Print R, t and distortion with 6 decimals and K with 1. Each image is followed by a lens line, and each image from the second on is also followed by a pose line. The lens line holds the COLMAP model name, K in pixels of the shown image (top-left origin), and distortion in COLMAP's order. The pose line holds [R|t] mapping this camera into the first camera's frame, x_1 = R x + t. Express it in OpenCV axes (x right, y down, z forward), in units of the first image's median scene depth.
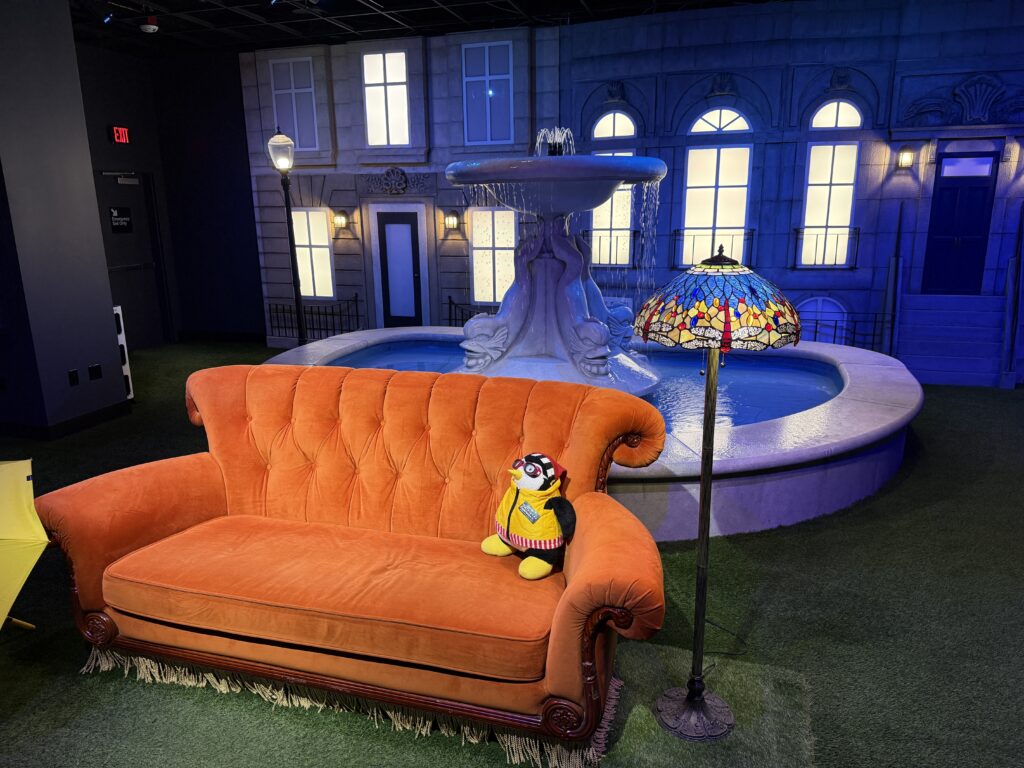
lens RADIAL K [[720.6, 0, 474.8], [0, 720.6, 440.6], [0, 0, 1]] dist [0.018462, -0.028064]
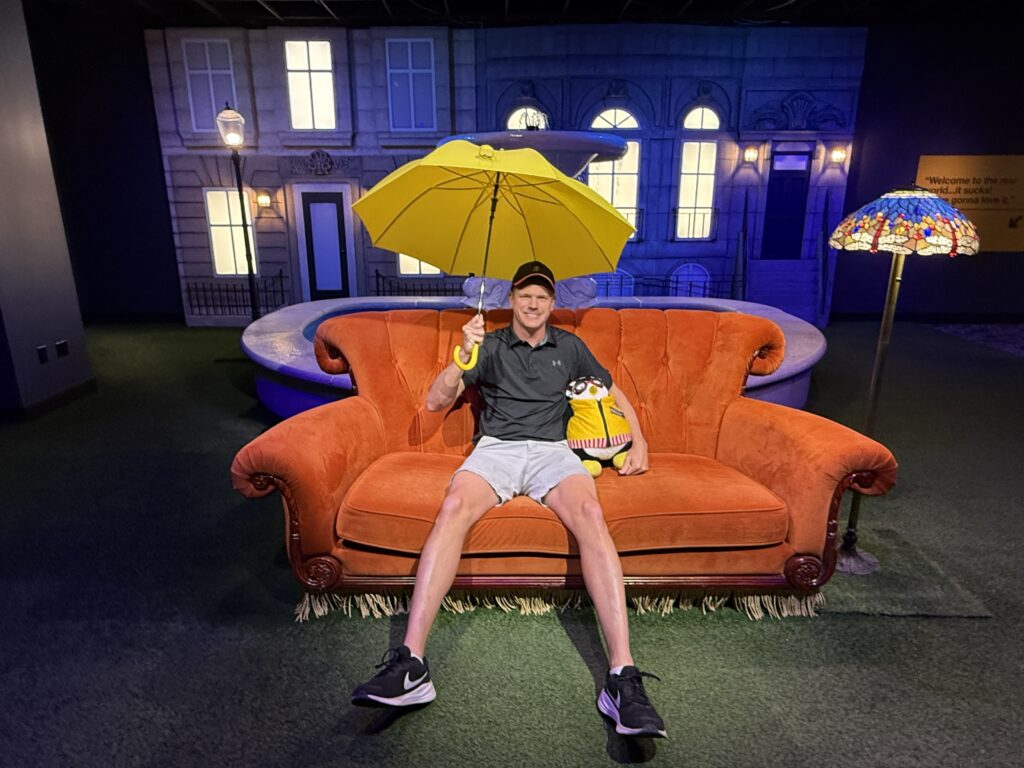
lens RADIAL K [[628.5, 0, 504.8], [0, 628.5, 420.0], [0, 0, 1]] dist [-0.027081, 0.020707]
pose [[0.955192, -0.084871, 0.283558, -0.171100], [0.079224, 0.996364, 0.031346, 0.015270], [-0.285187, -0.007477, 0.958443, 0.036828]]
